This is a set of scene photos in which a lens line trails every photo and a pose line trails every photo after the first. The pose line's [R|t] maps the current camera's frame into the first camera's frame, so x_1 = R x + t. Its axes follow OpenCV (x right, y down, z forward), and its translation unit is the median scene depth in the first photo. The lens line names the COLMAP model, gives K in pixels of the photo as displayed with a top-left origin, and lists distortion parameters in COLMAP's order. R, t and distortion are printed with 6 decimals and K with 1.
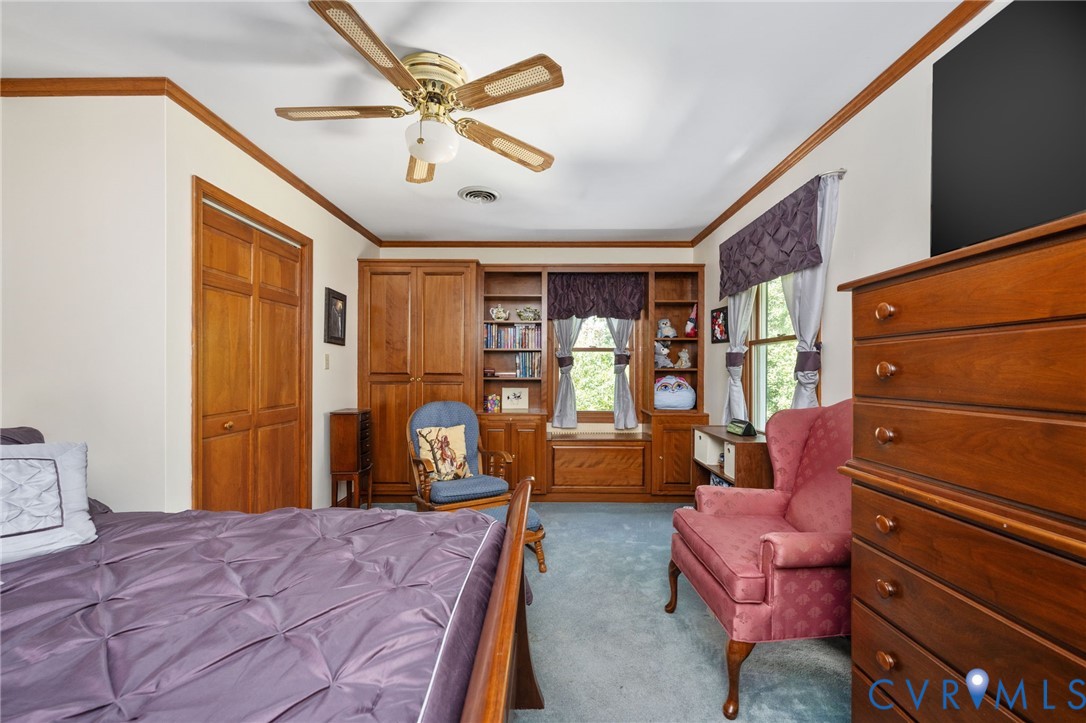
lens RADIAL K [[447.6, 0, 542.6], [0, 447.6, 367.4], [0, 0, 1]] dist [-0.000107, -0.000154]
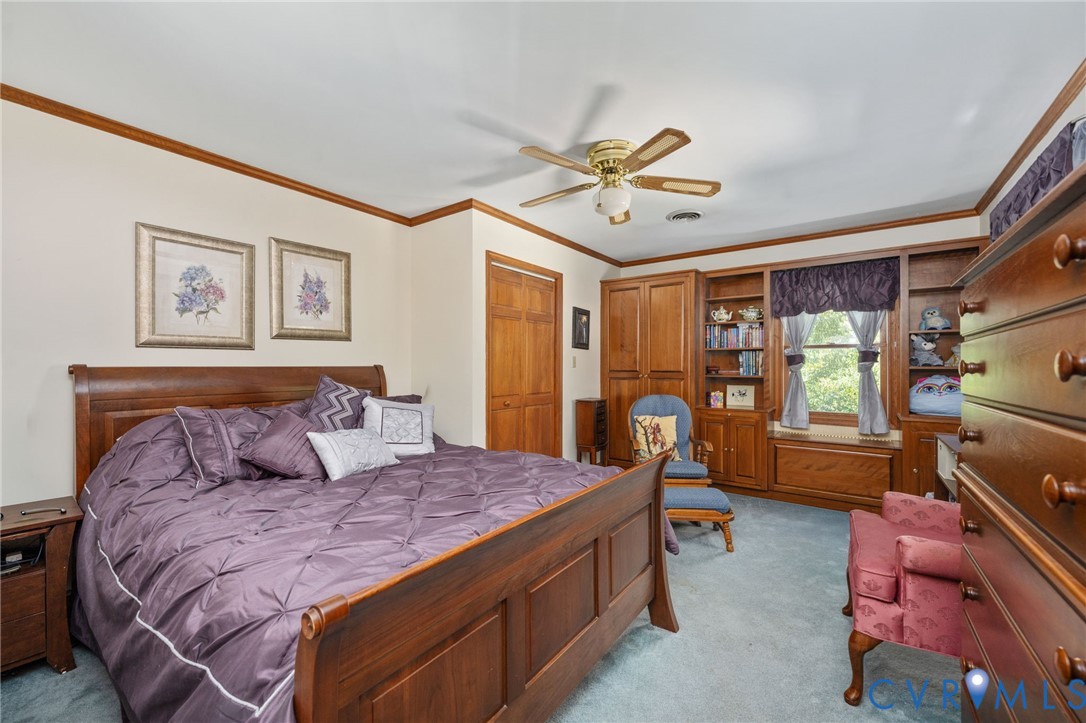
lens RADIAL K [[434.1, 0, 543.0], [0, 434.1, 361.5], [0, 0, 1]] dist [0.000620, -0.000015]
pose [[0.811559, -0.008626, -0.584207, 0.184566], [0.002756, 0.999936, -0.010936, -0.000055], [0.584264, 0.007265, 0.811531, -0.101501]]
